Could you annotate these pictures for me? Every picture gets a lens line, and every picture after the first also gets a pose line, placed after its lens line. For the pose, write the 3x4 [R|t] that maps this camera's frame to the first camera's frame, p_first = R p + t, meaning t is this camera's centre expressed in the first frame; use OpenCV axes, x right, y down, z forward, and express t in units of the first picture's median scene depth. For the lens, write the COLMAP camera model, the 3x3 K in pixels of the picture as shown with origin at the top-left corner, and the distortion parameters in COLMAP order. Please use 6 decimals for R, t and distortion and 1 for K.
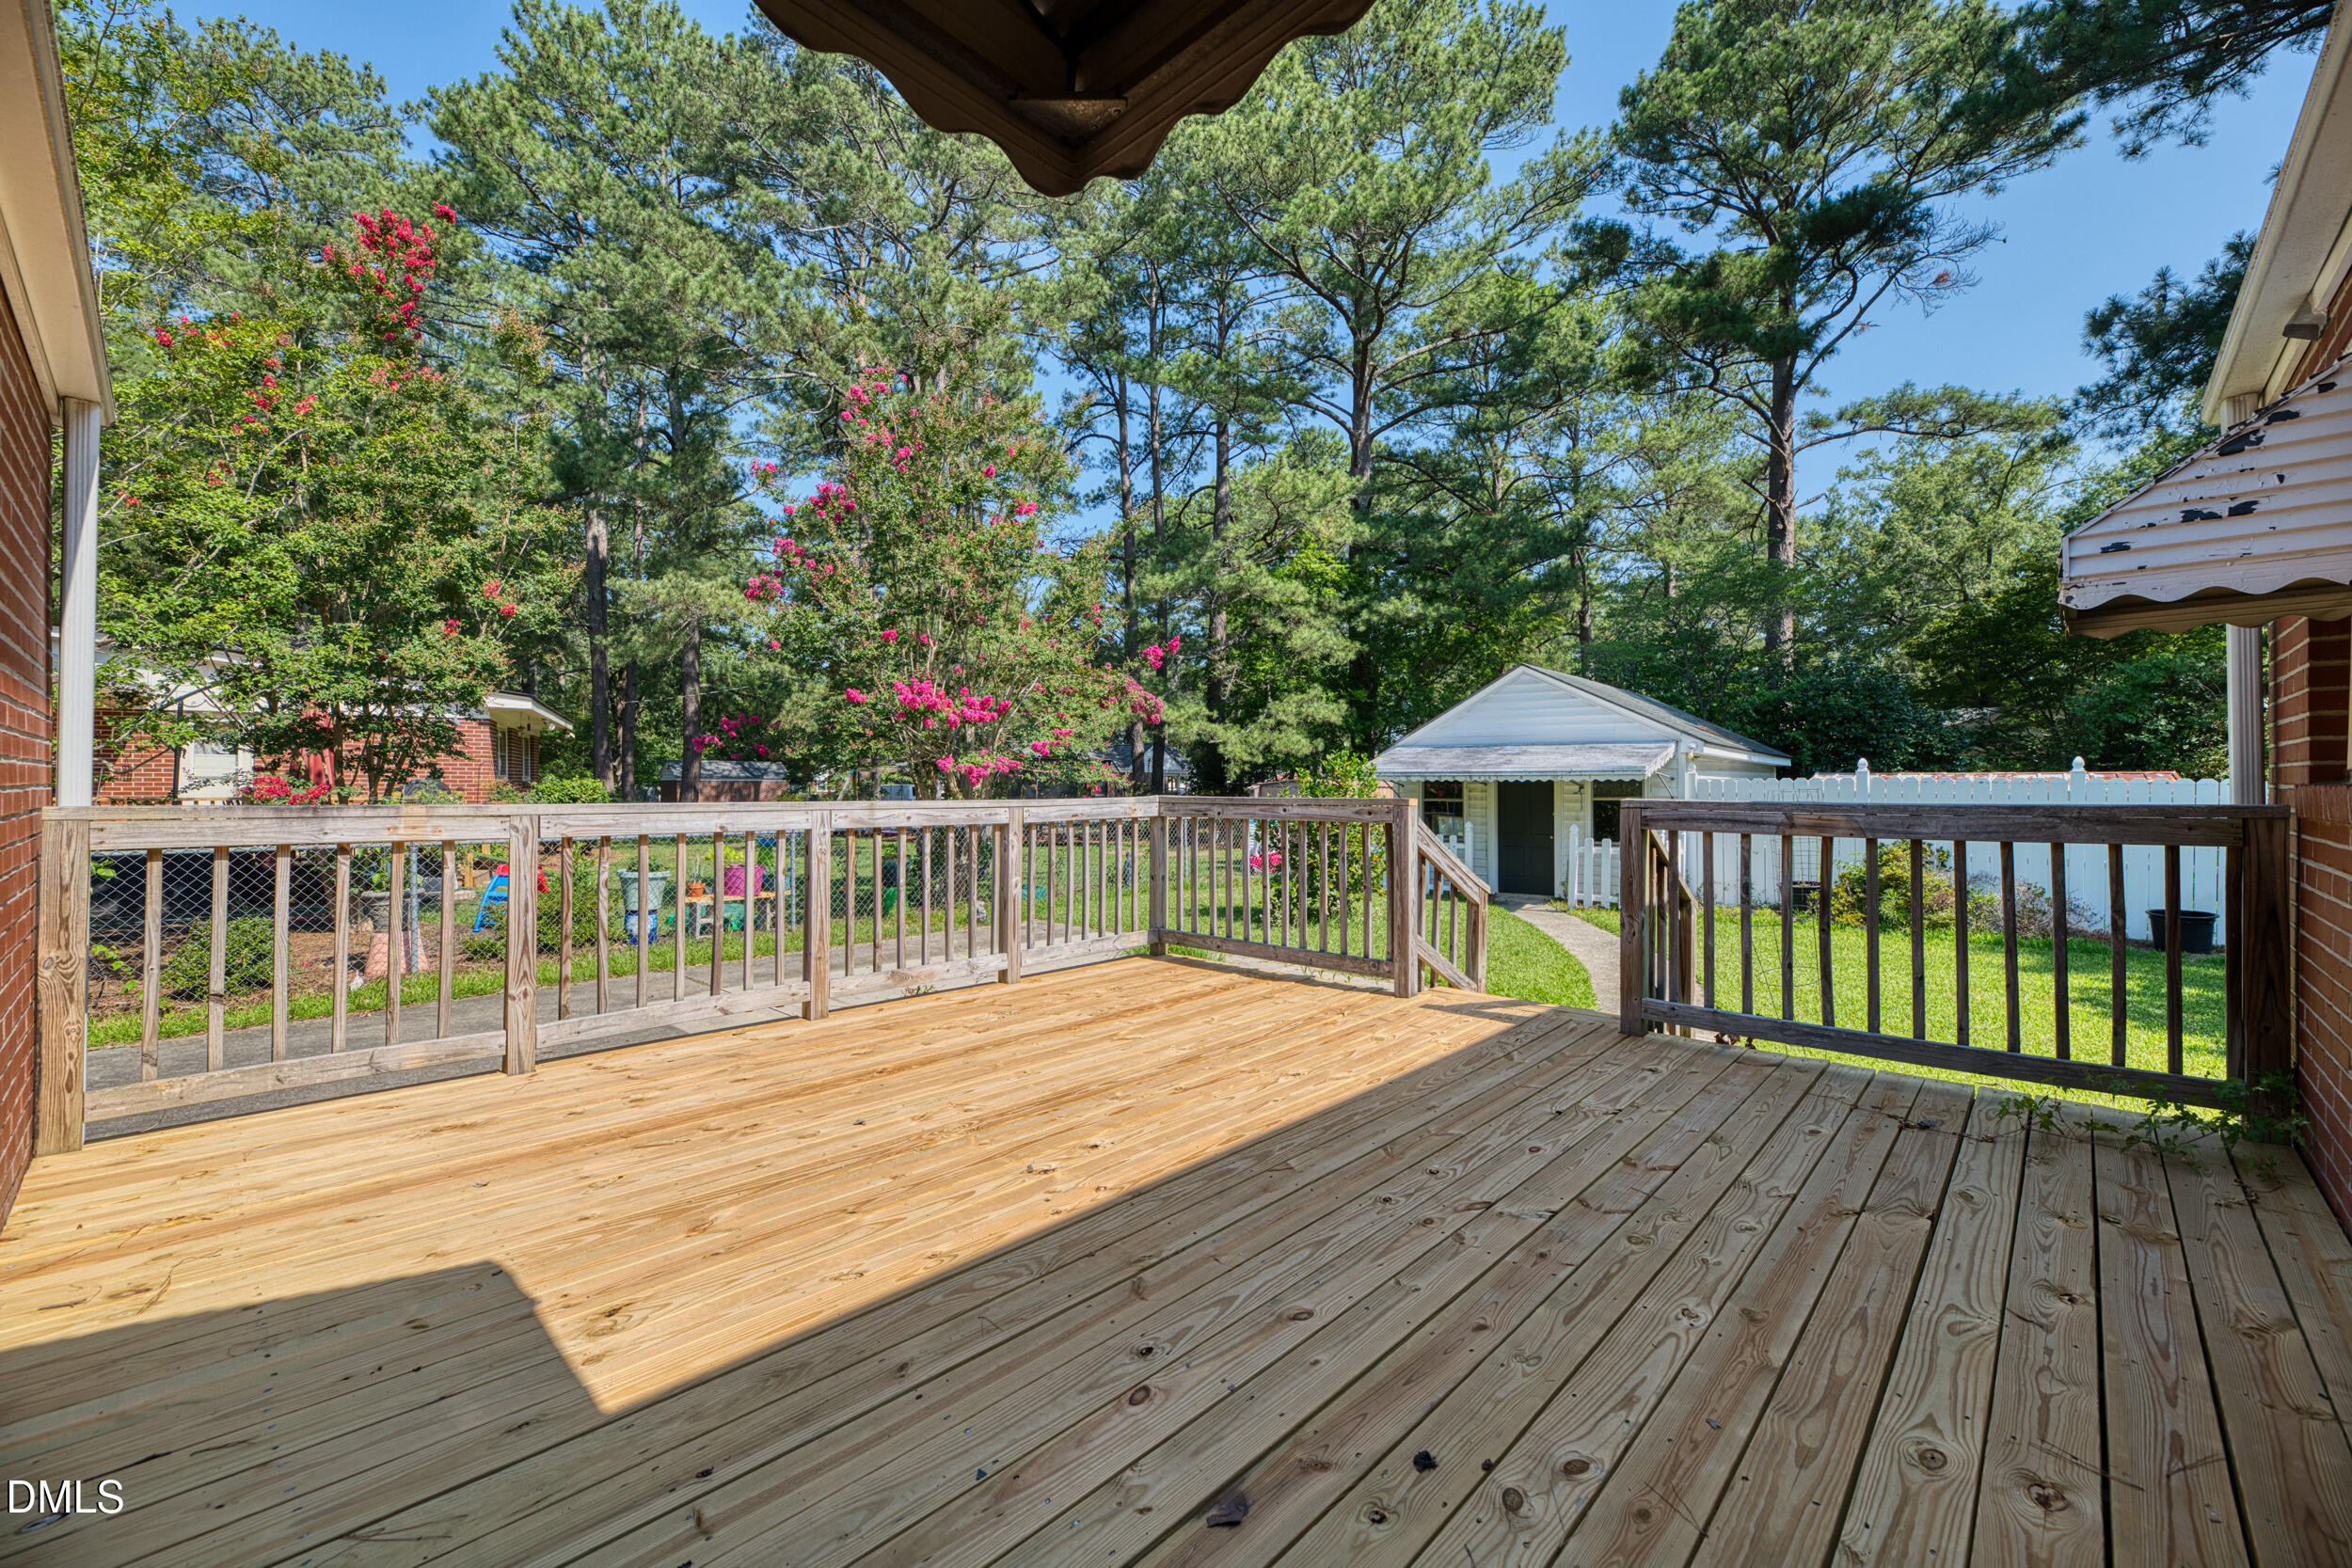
lens RADIAL K [[952.4, 0, 1191.0], [0, 952.4, 779.8], [0, 0, 1]] dist [0.001428, 0.000136]
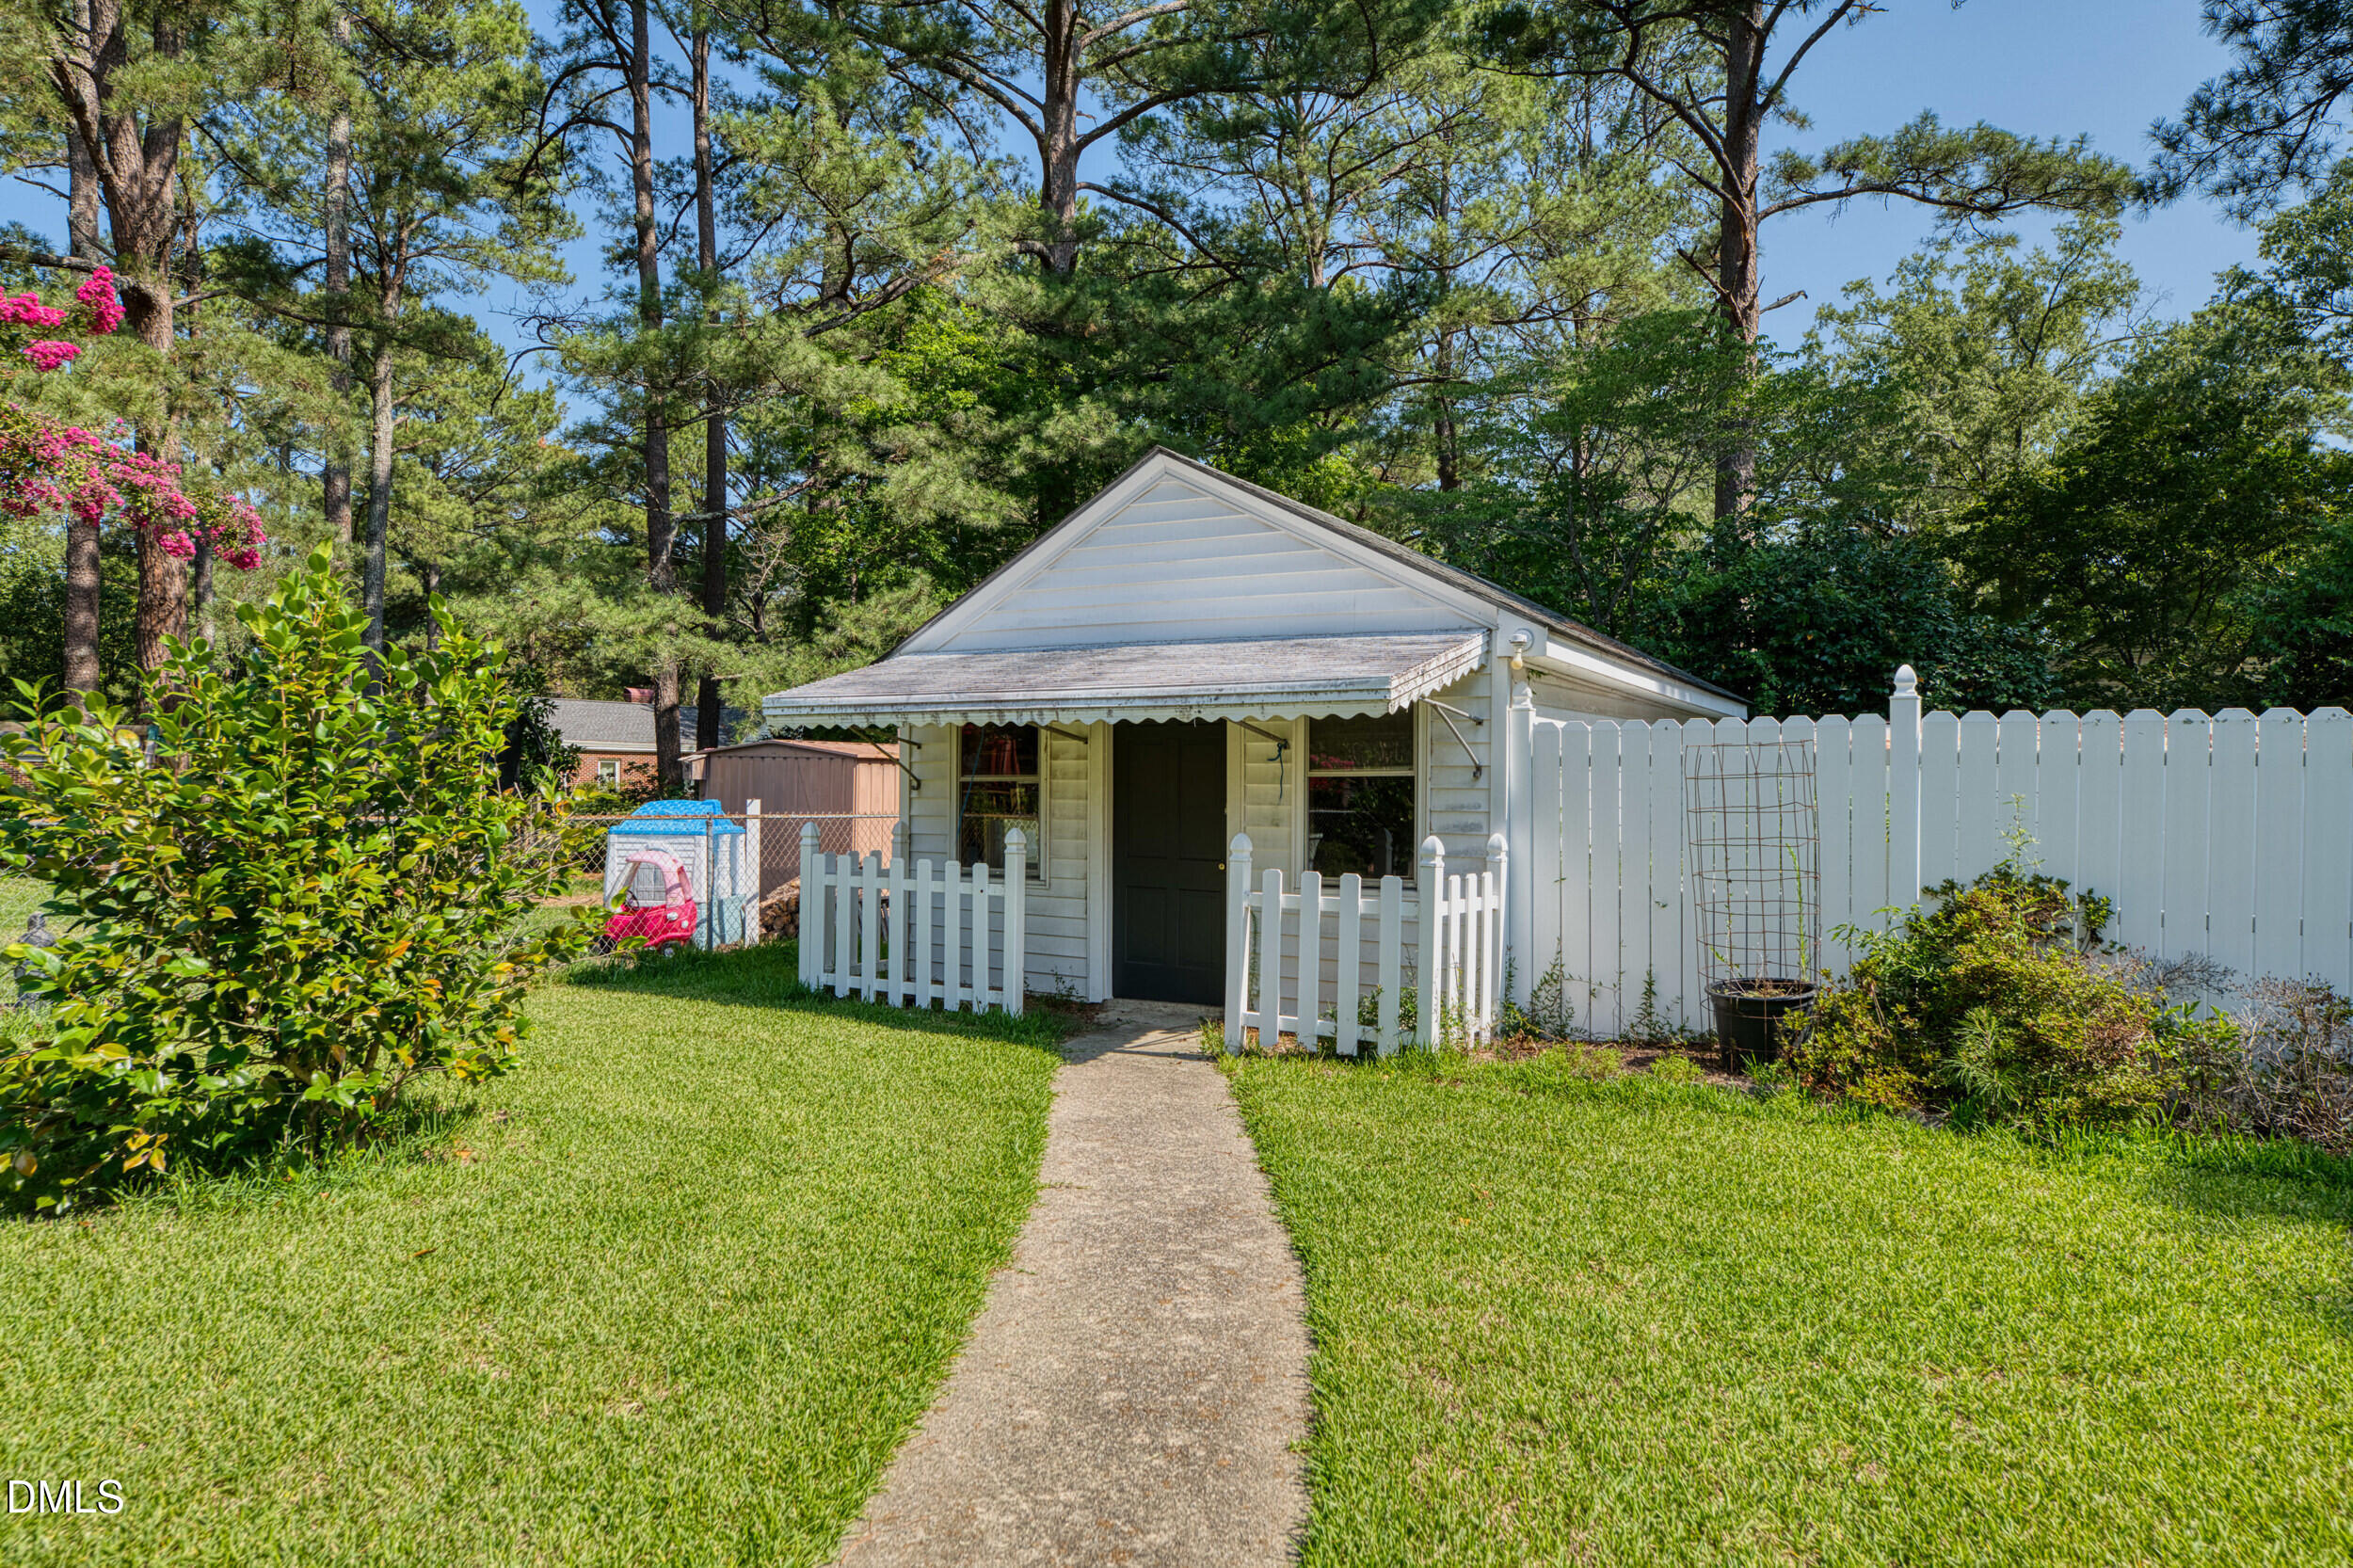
lens RADIAL K [[1581.9, 0, 1161.3], [0, 1581.9, 773.6], [0, 0, 1]] dist [-0.000647, 0.001596]
pose [[0.979086, 0.005782, 0.203364, 0.069098], [-0.006460, 0.999976, 0.002670, 0.005765], [-0.203344, -0.003928, 0.979100, 0.107629]]
